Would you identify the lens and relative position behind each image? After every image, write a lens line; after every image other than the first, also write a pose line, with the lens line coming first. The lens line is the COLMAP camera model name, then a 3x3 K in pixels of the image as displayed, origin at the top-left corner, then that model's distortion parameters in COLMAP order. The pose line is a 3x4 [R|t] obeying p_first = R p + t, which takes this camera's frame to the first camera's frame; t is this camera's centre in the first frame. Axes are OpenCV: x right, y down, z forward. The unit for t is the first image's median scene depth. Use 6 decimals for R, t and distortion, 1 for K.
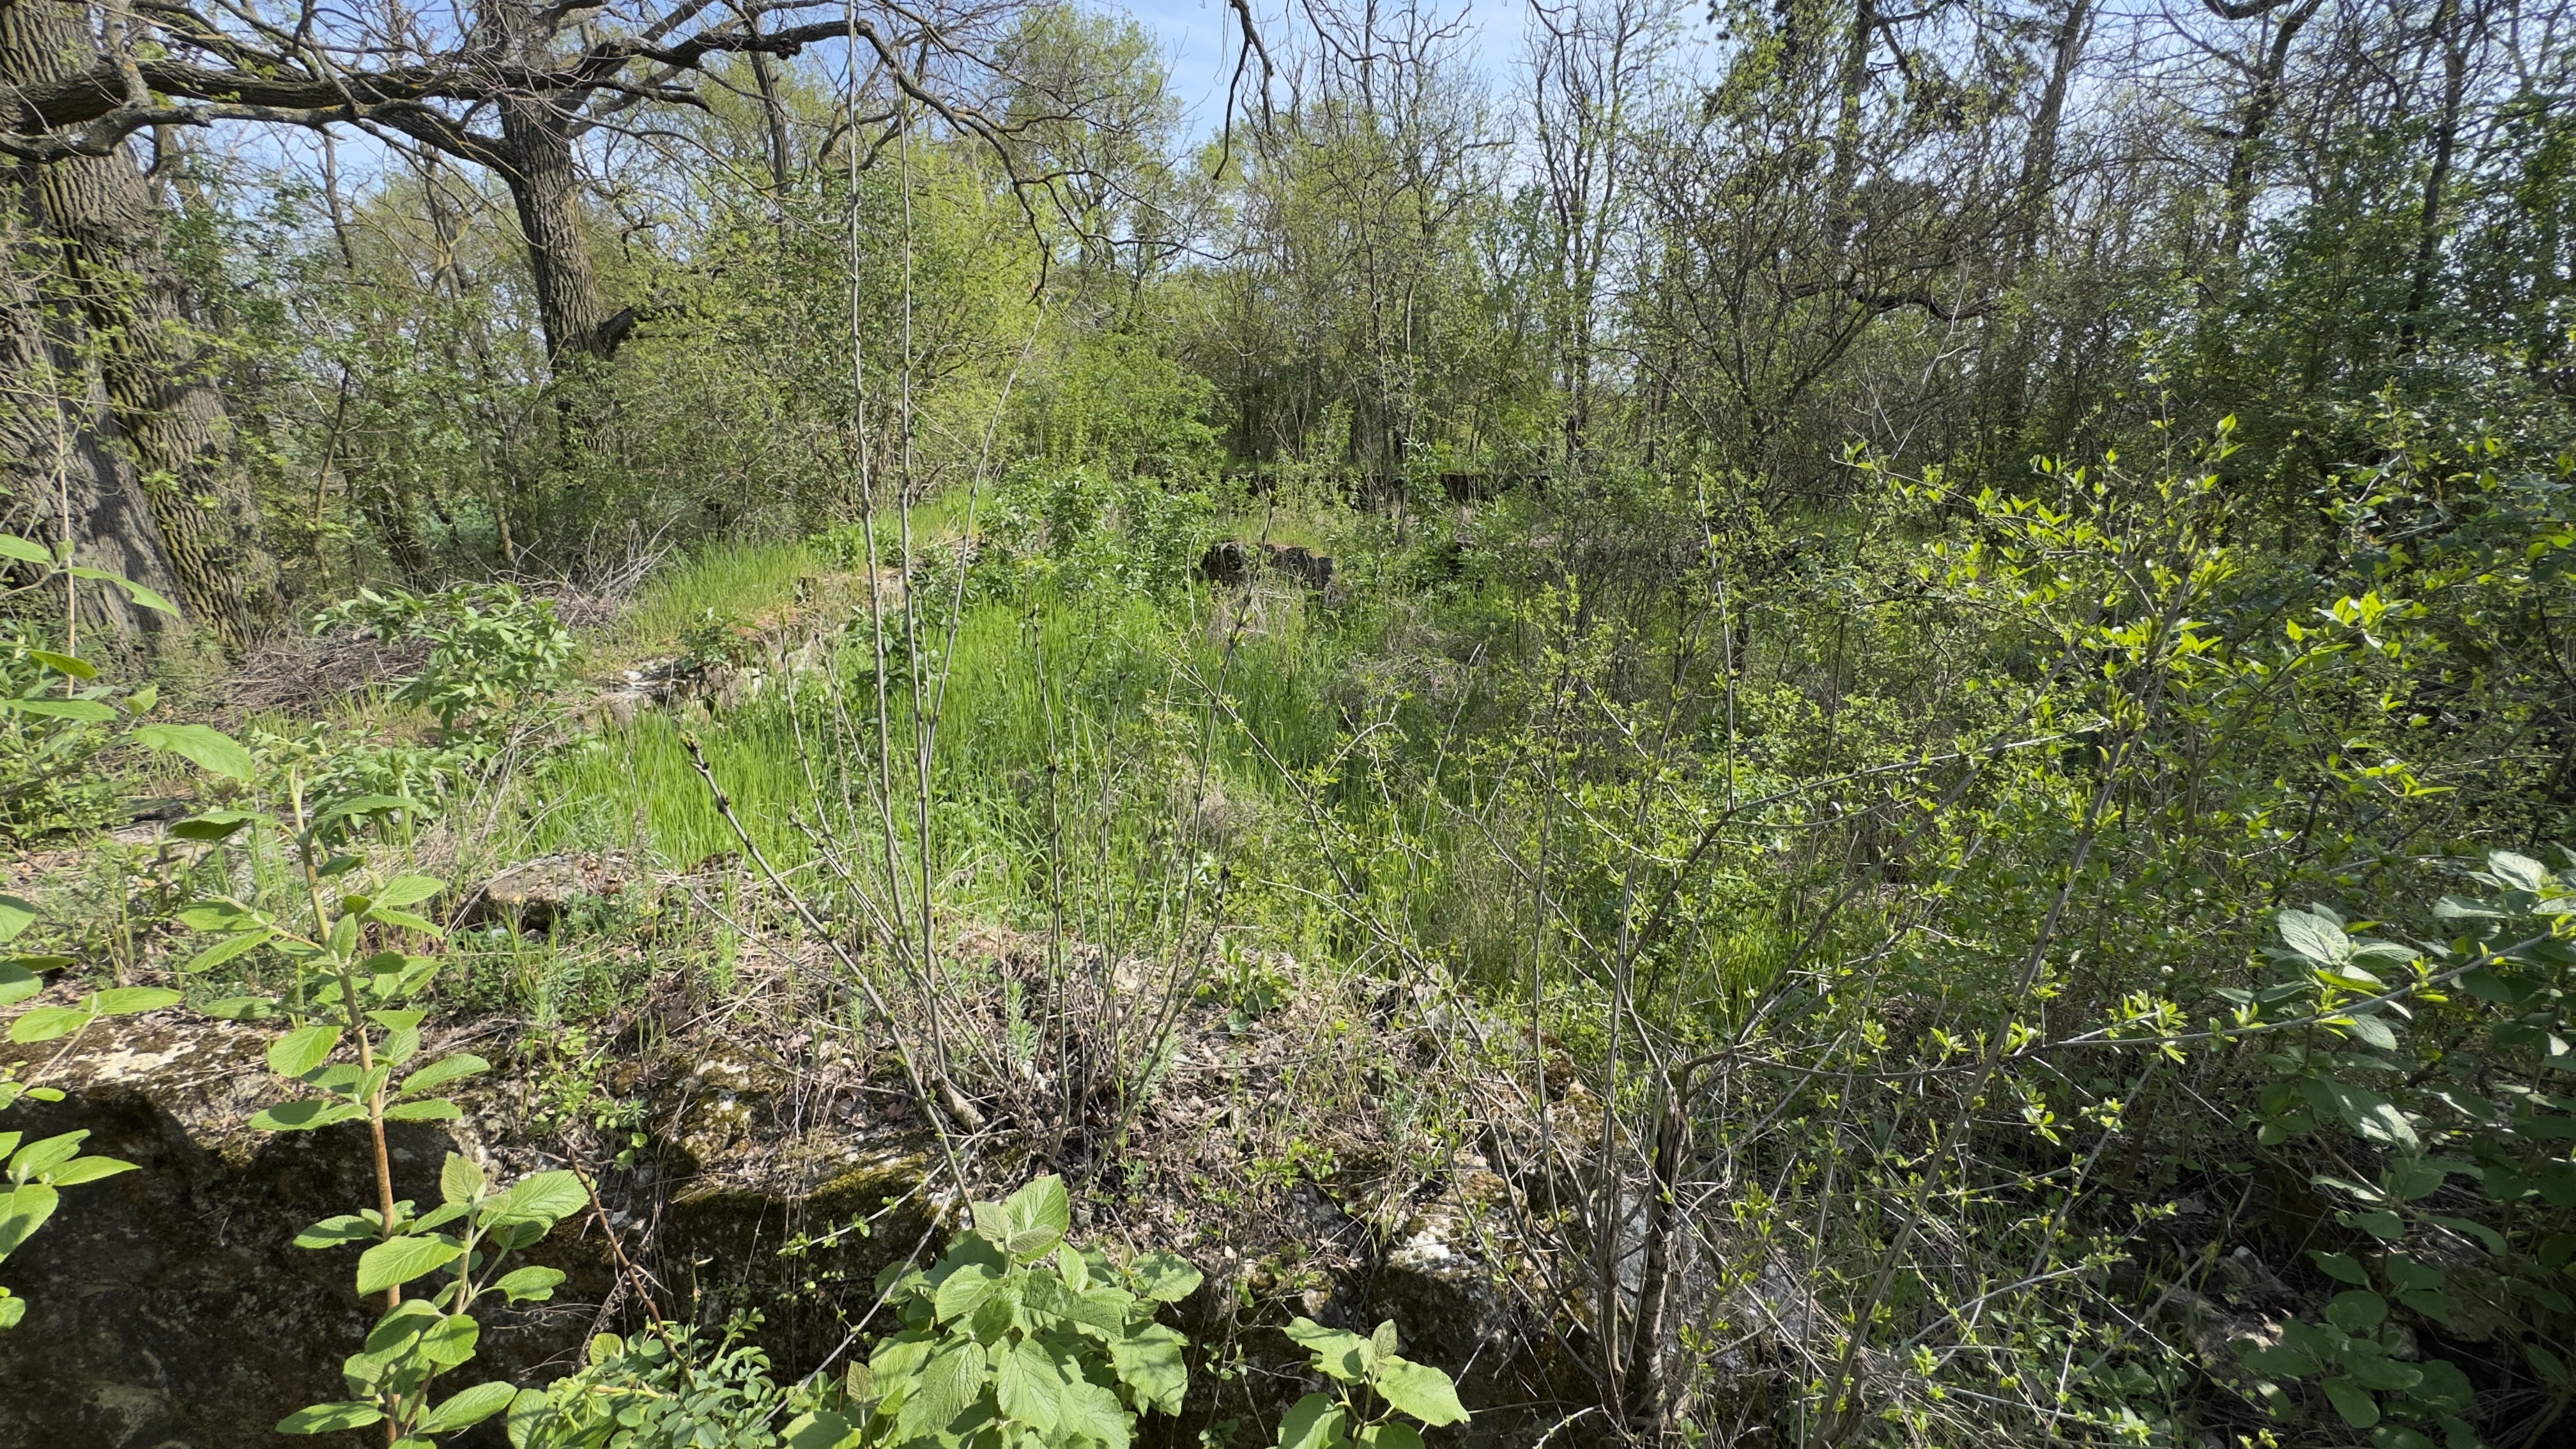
lens RADIAL K [[1038.1, 0, 1287.3], [0, 1038.1, 726.0], [0, 0, 1]] dist [-0.001941, 0.000500]
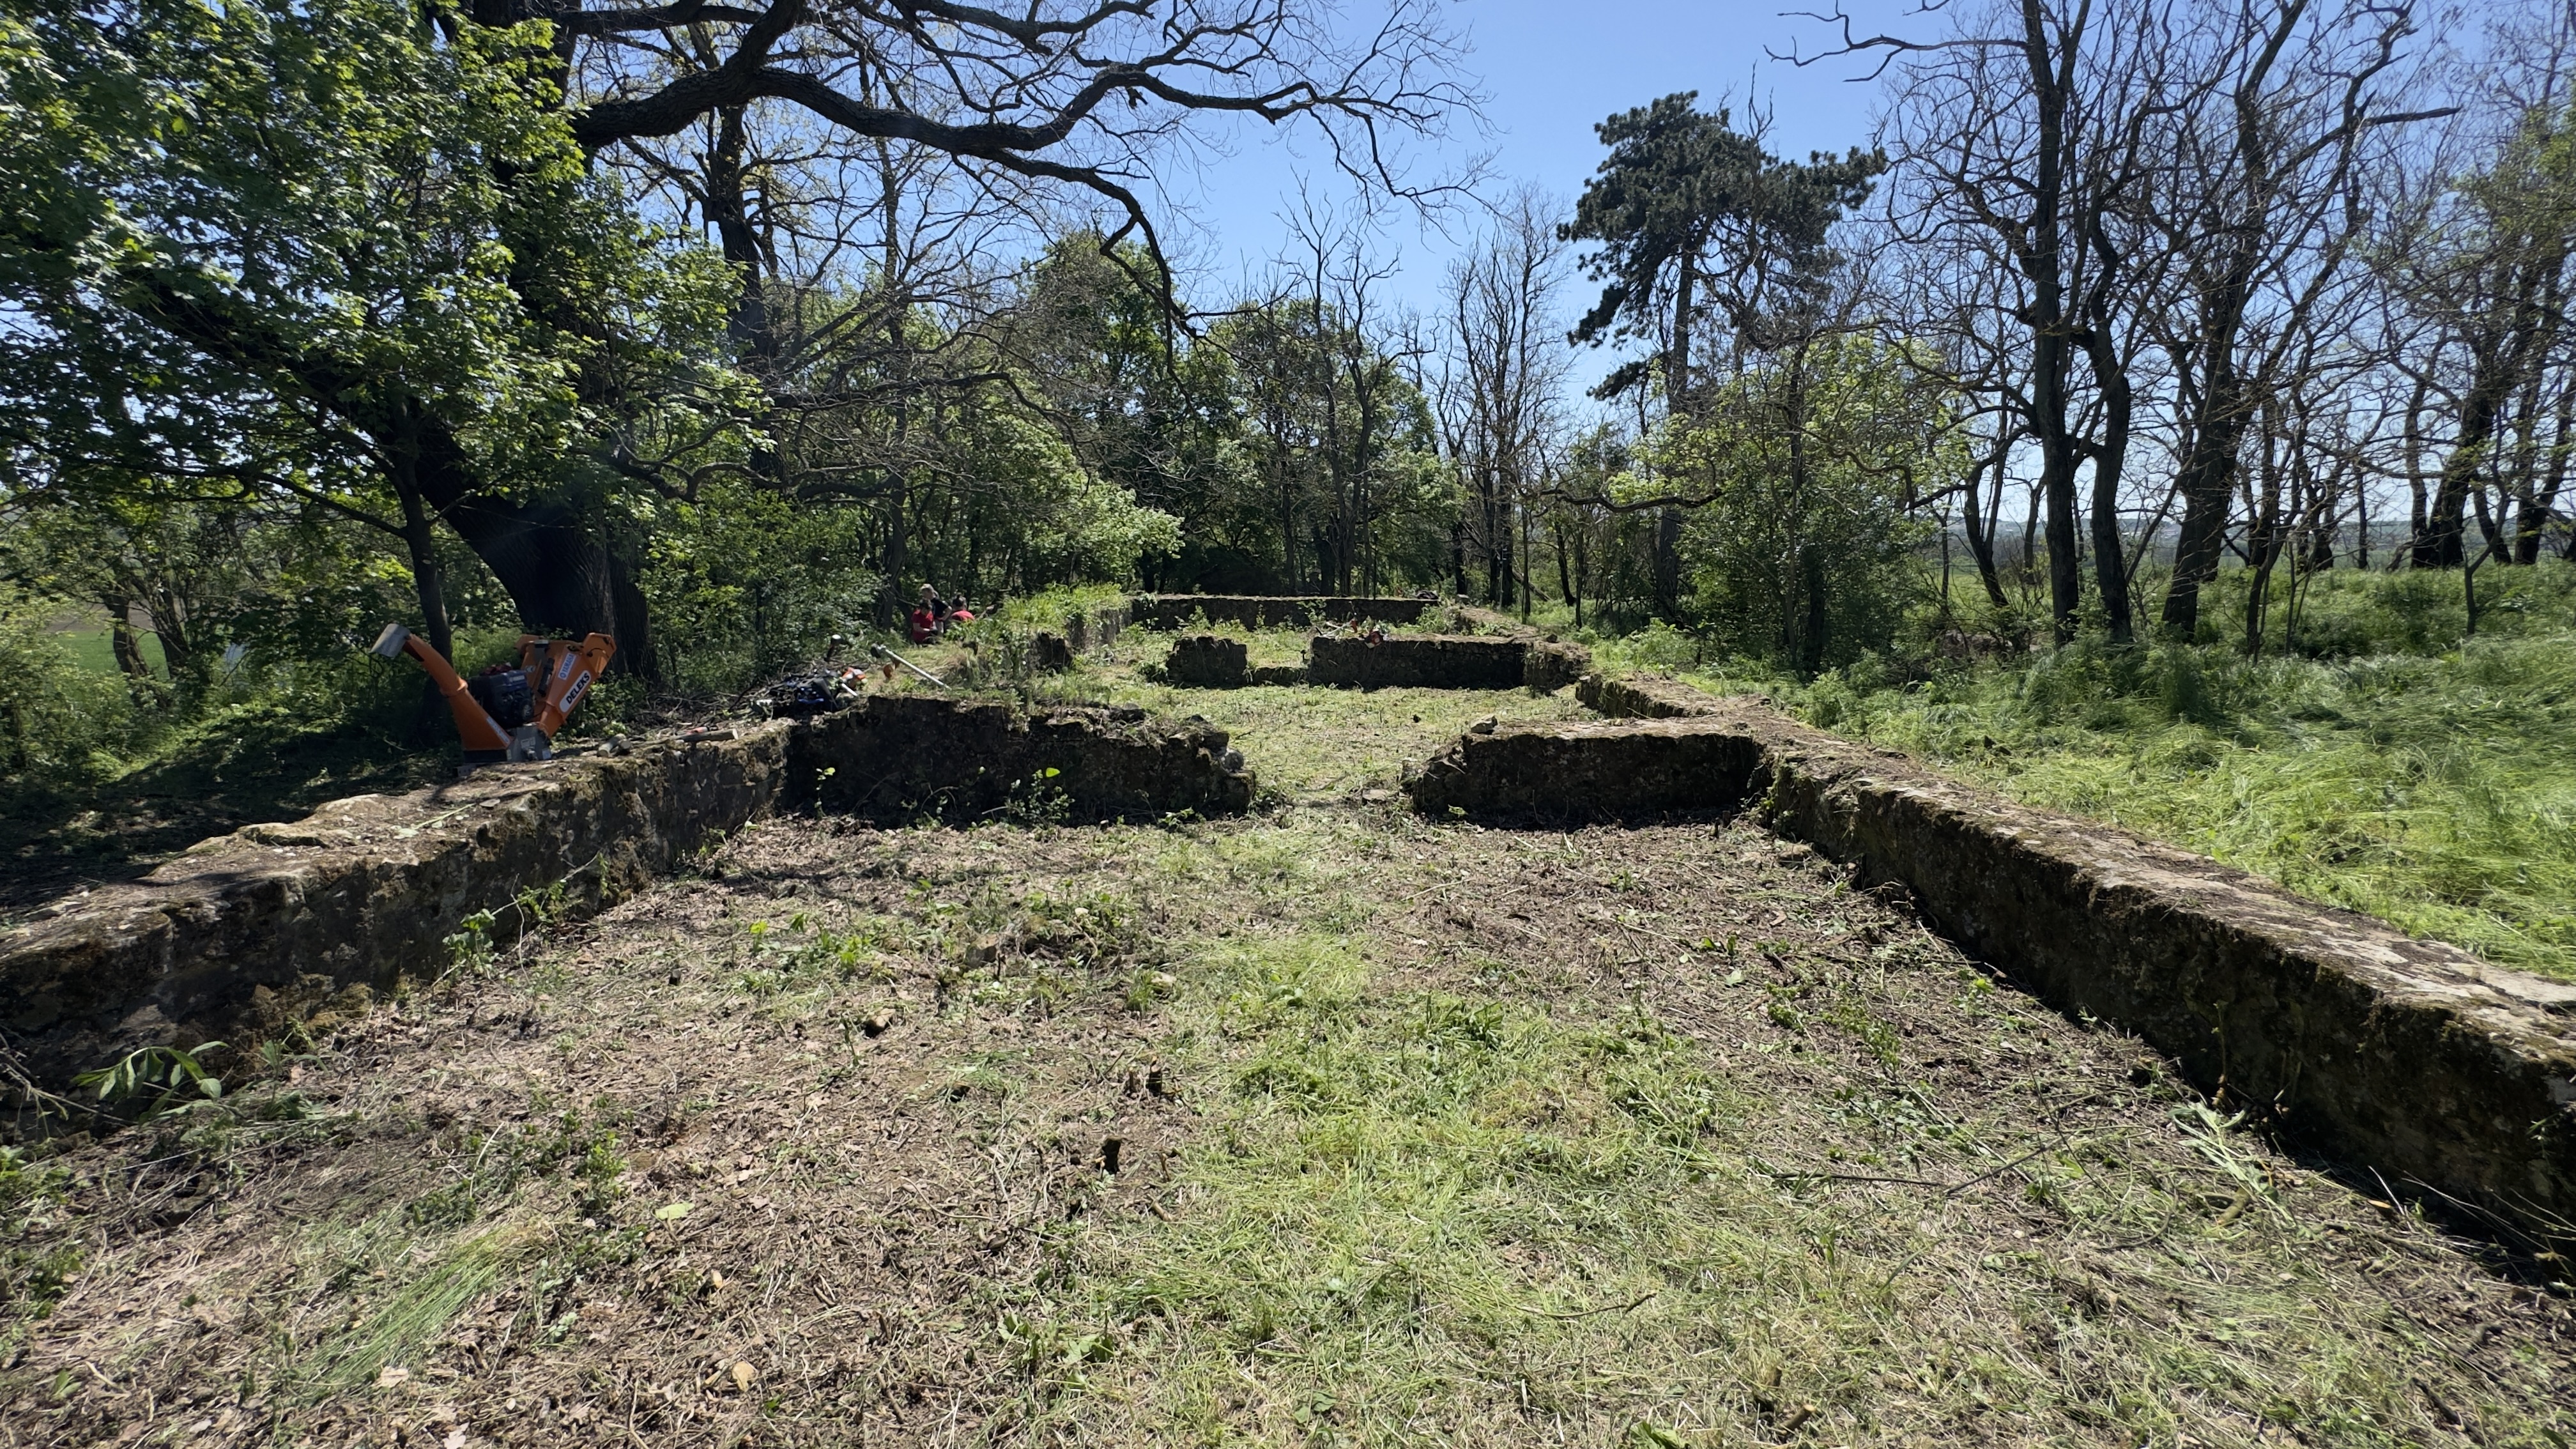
lens RADIAL K [[1038.1, 0, 1291.3], [0, 1038.1, 711.4], [0, 0, 1]] dist [-0.001941, 0.000500]
pose [[0.999911, 0.012362, 0.004995, 0.157791], [-0.011608, 0.991446, -0.129999, 0.244224], [-0.006559, 0.129929, 0.991502, -0.985887]]
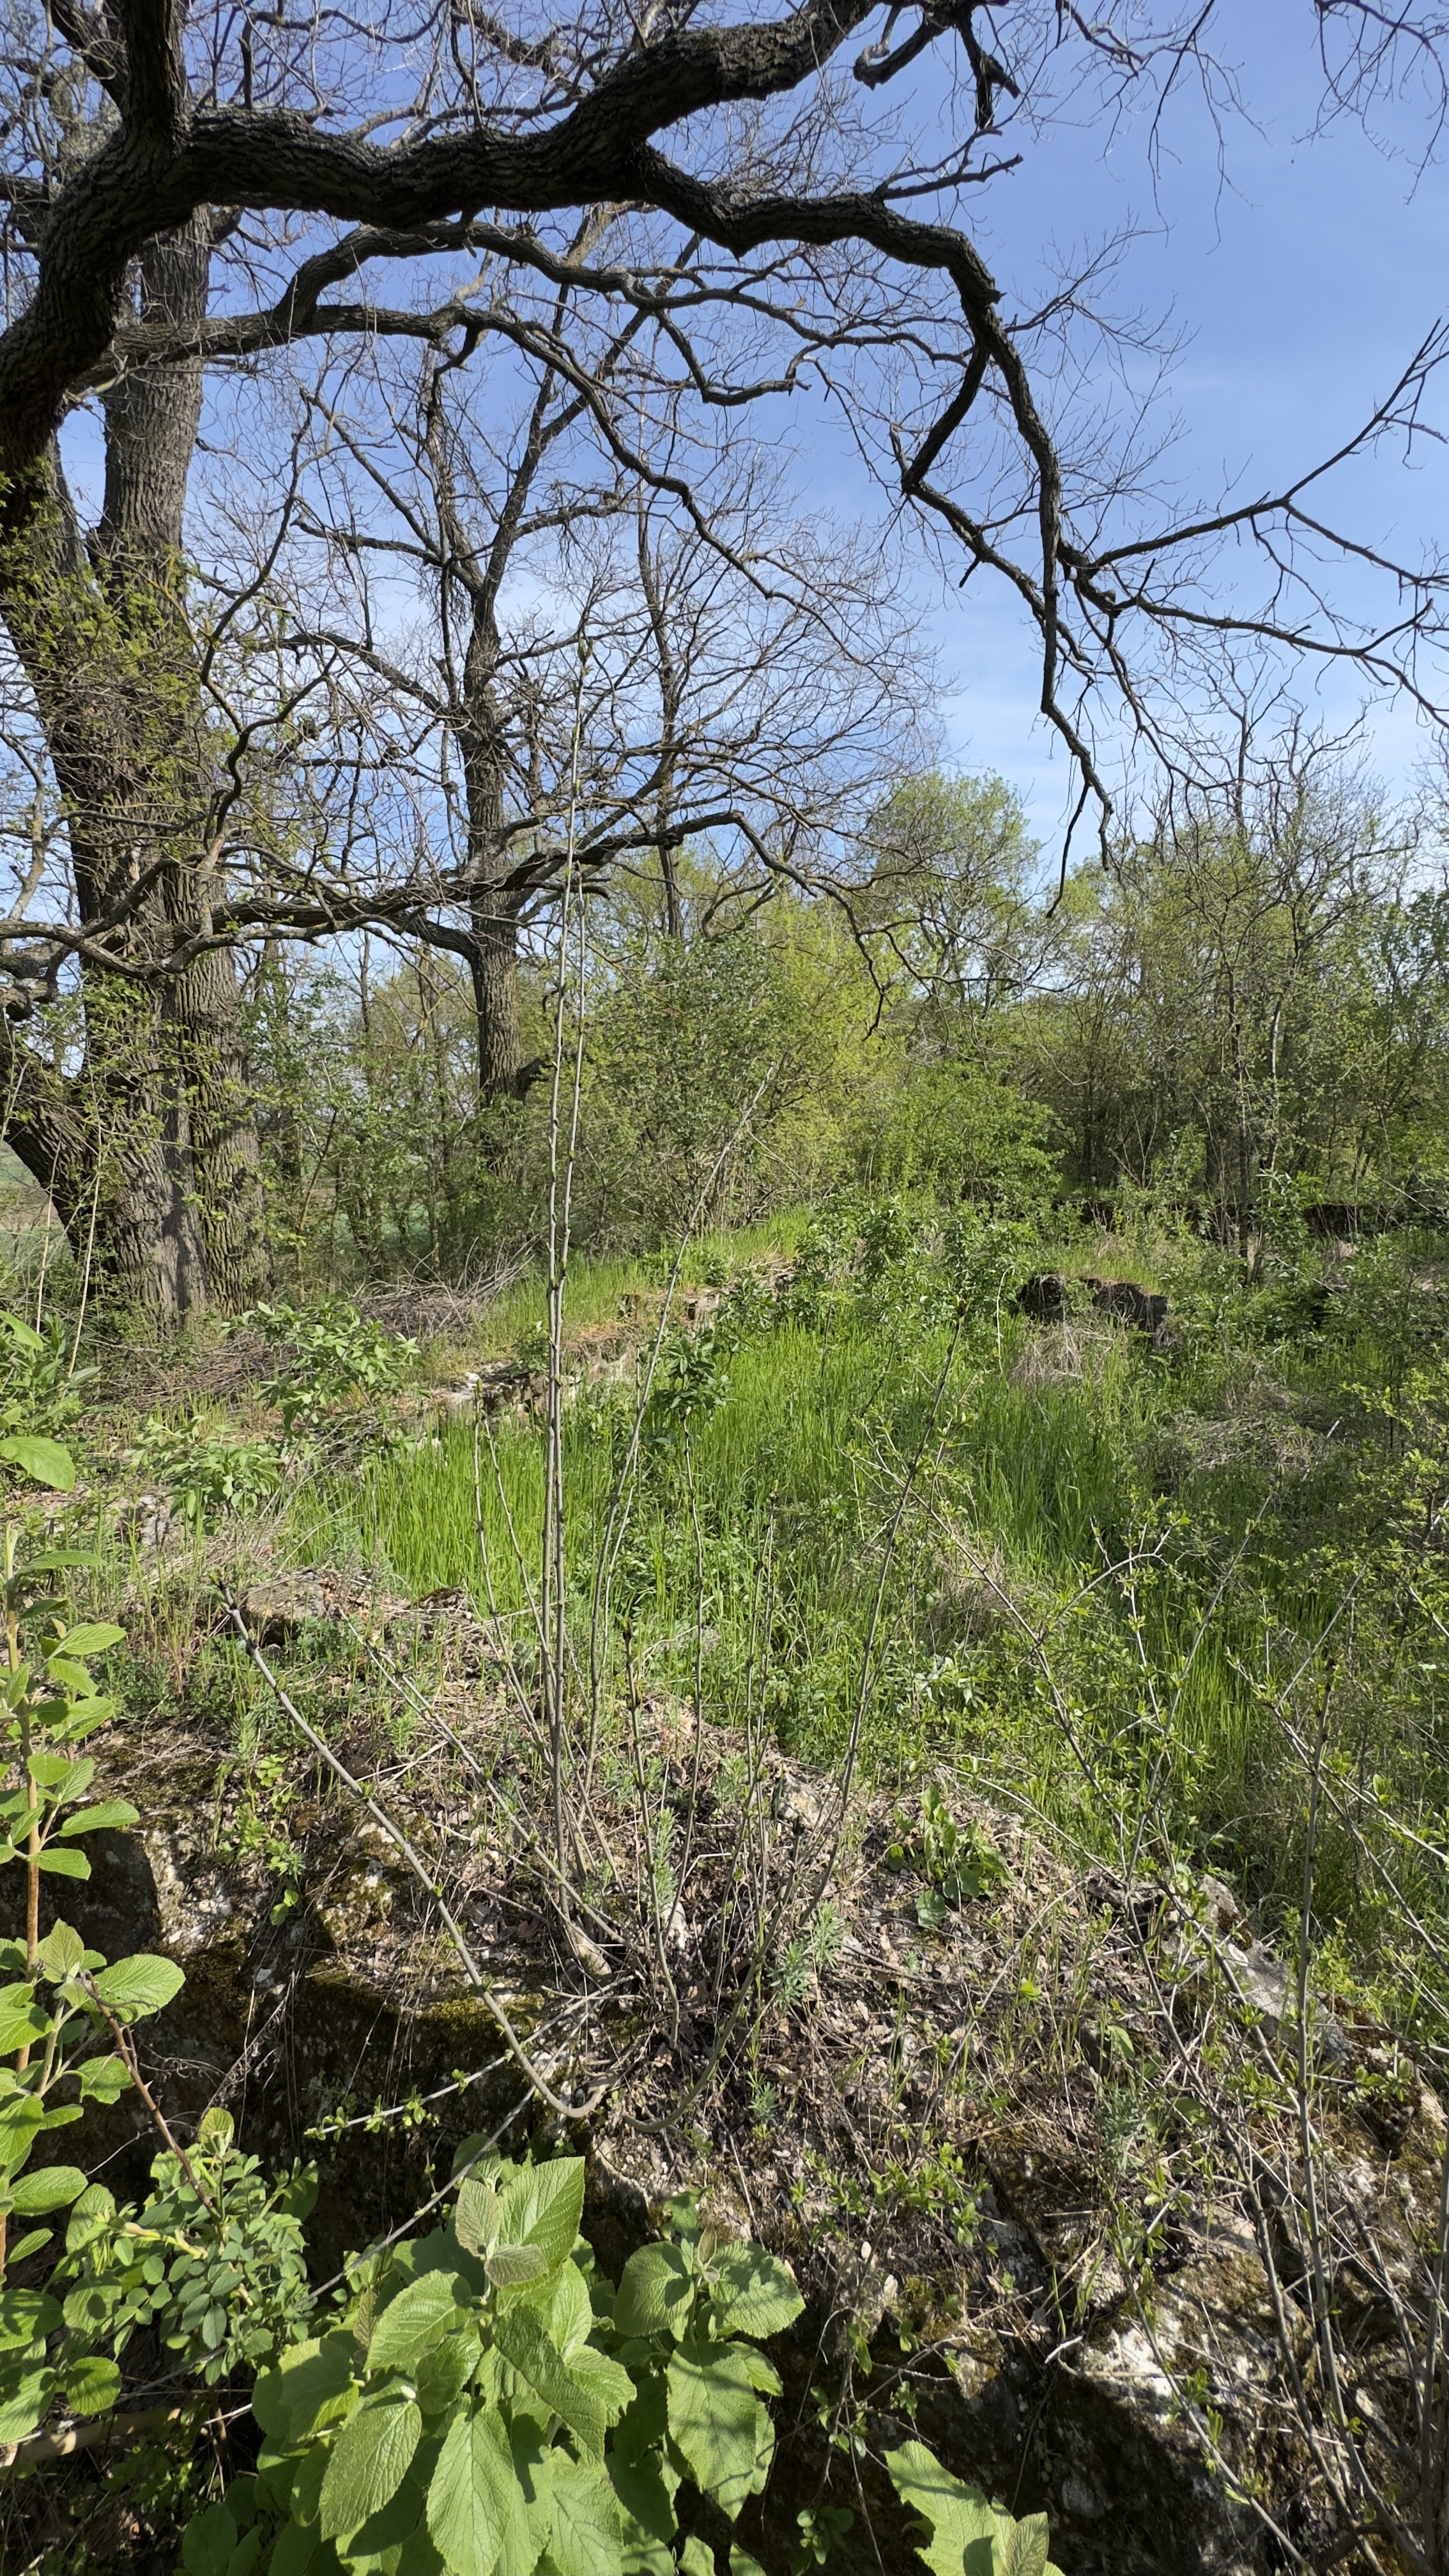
lens RADIAL K [[1038.1, 0, 723.0], [0, 1038.1, 1283.2], [0, 0, 1]] dist [-0.001941, 0.000500]
pose [[0.928715, 0.046835, -0.367824, 0.023738], [-0.101391, 0.986261, -0.130420, -0.023108], [0.356663, 0.158417, 0.920704, 0.034761]]
